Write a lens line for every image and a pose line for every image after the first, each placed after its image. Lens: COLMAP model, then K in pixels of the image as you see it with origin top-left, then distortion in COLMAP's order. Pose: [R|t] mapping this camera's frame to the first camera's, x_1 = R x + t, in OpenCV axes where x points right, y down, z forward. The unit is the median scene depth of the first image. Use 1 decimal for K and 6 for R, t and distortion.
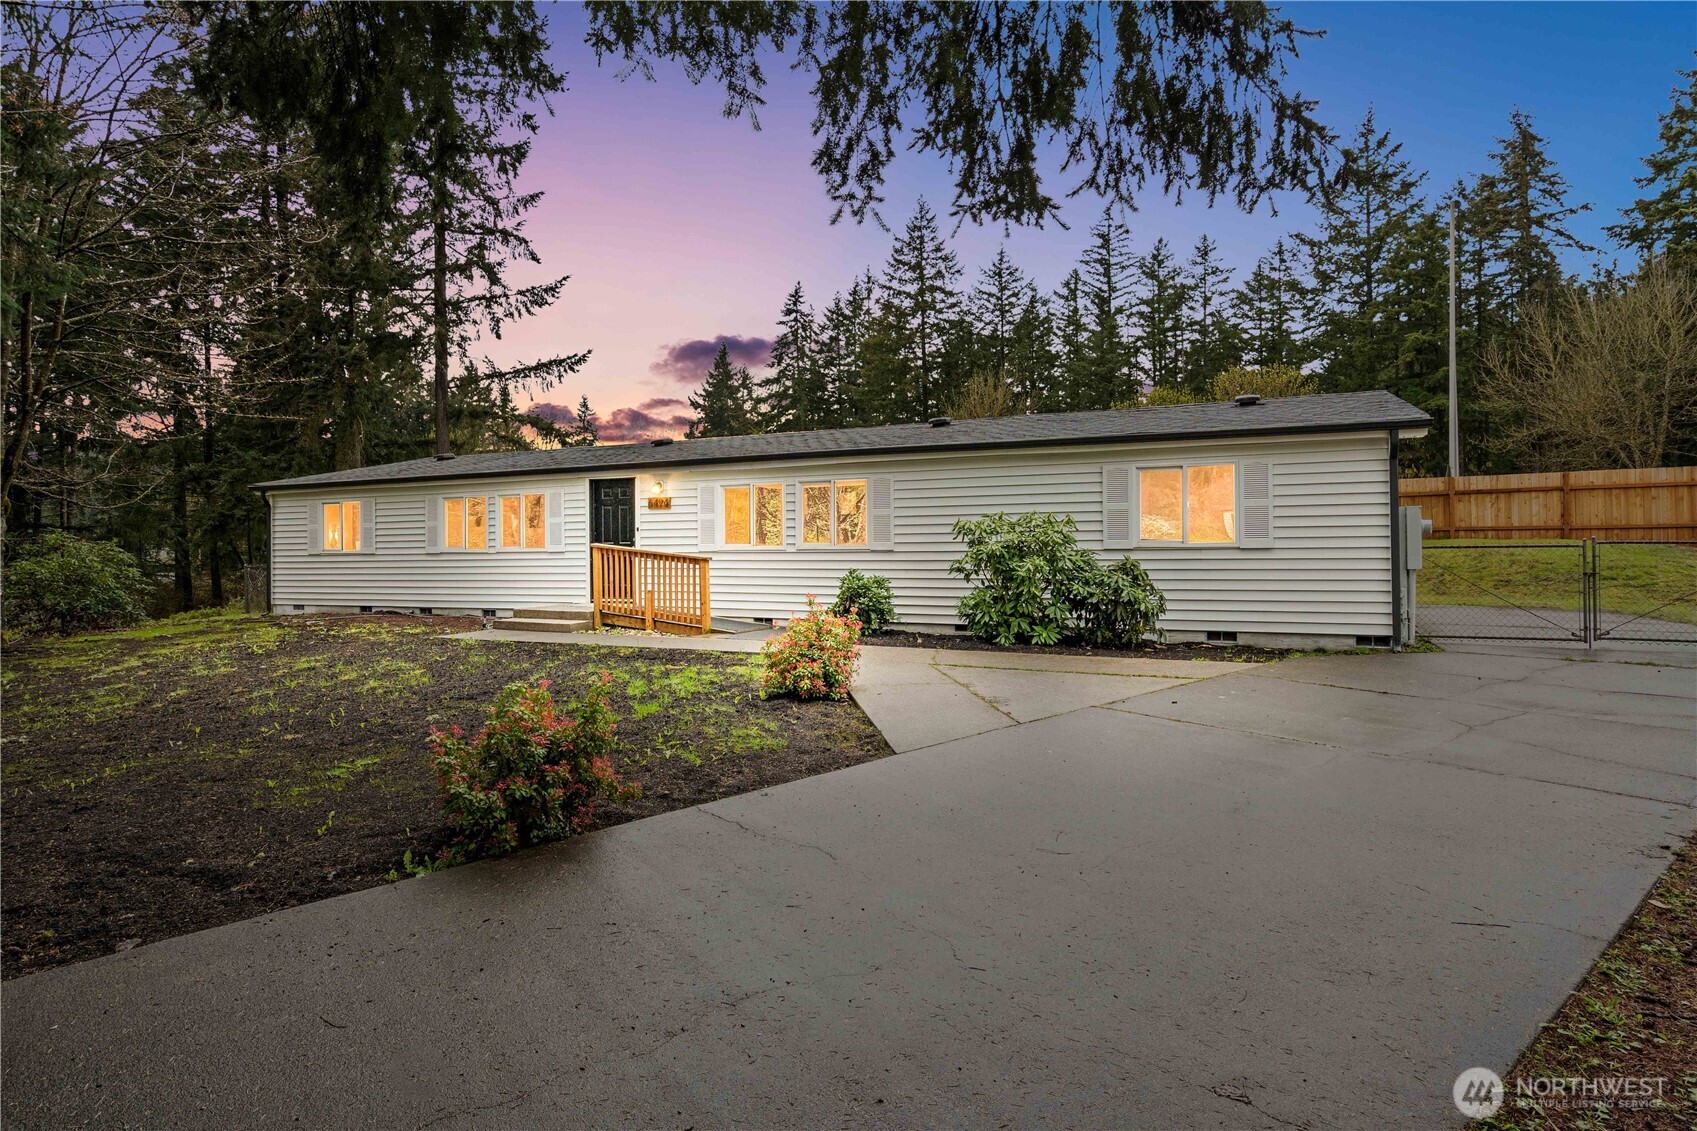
lens RADIAL K [[918.6, 0, 849.8], [0, 918.6, 536.7], [0, 0, 1]] dist [0.010757, -0.001203]
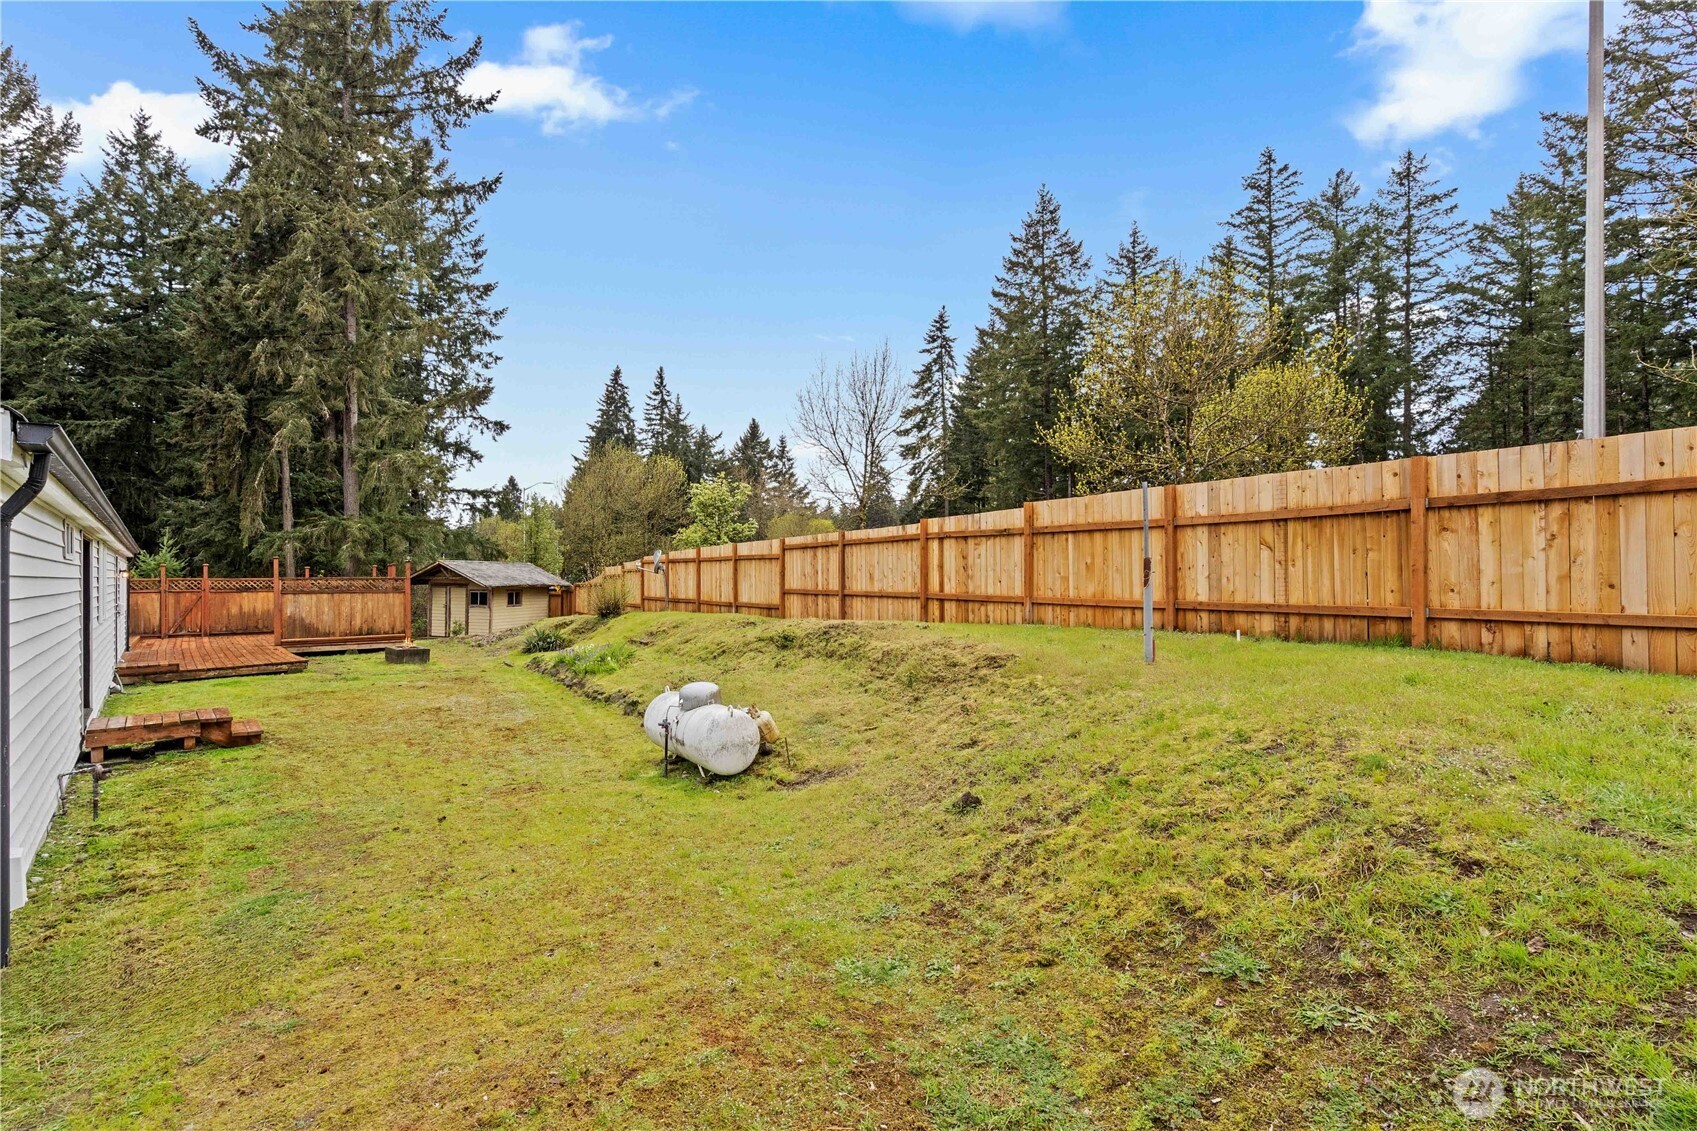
lens RADIAL K [[777.1, 0, 848.5], [0, 777.1, 565.5], [0, 0, 1]] dist [0.004375, 0.000428]
pose [[0.912805, -0.000738, -0.408396, 0.300132], [0.002564, 0.999989, 0.003922, -0.014242], [0.408389, -0.004627, 0.912796, 0.342446]]
